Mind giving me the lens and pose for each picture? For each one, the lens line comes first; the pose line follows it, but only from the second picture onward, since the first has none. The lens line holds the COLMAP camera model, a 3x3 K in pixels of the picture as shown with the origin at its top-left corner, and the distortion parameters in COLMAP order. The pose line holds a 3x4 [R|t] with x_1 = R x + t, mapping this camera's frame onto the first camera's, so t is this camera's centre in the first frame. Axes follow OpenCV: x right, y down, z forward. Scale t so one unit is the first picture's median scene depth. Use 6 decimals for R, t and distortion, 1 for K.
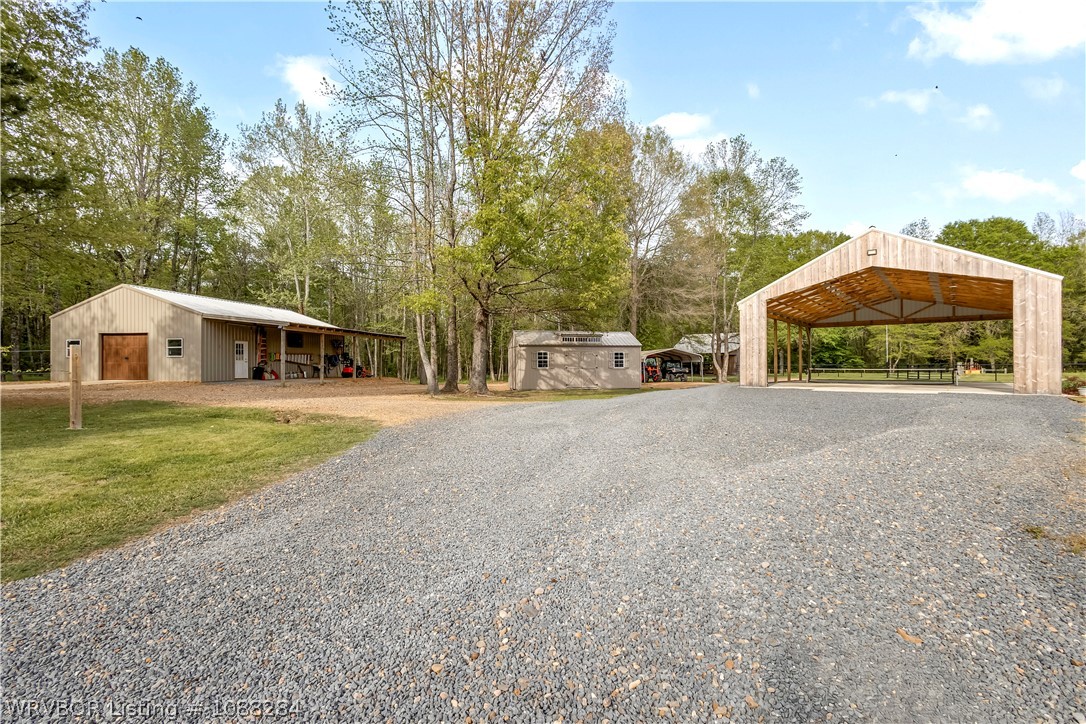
lens RADIAL K [[500.5, 0, 541.7], [0, 500.5, 359.1], [0, 0, 1]] dist [0.007547, -0.001130]
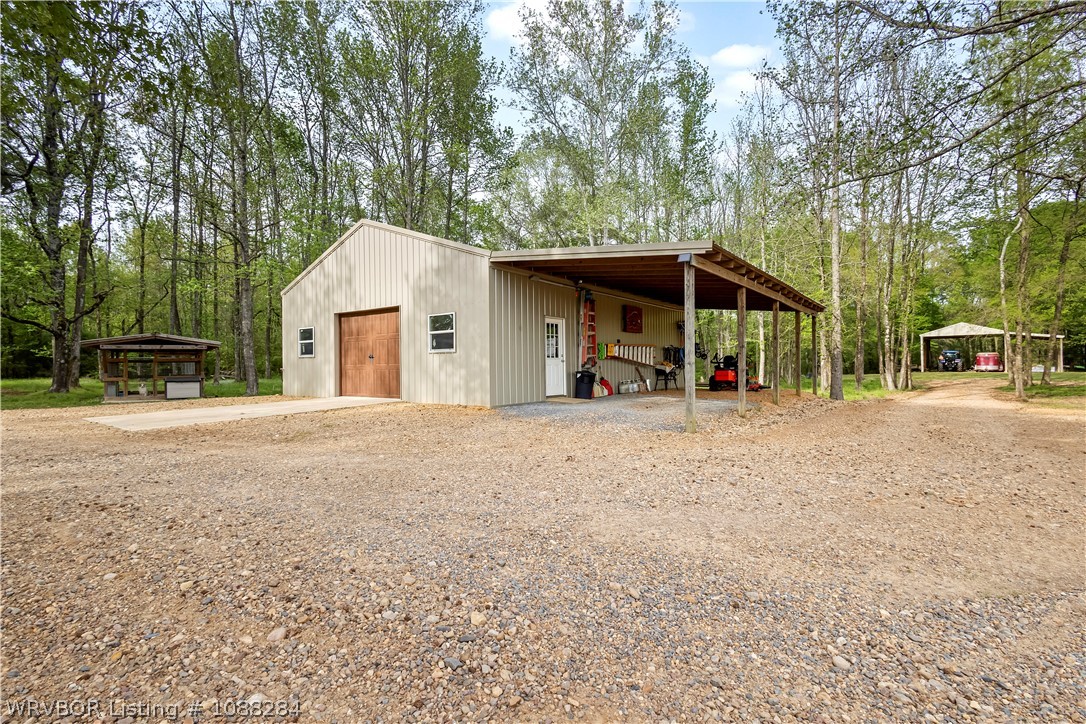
lens RADIAL K [[500.5, 0, 543.5], [0, 500.5, 364.3], [0, 0, 1]] dist [0.007547, -0.001130]
pose [[0.904448, -0.006794, -0.426530, -0.427839], [0.009716, 0.999942, 0.004676, 0.006814], [0.426473, -0.008374, 0.904462, 0.593480]]
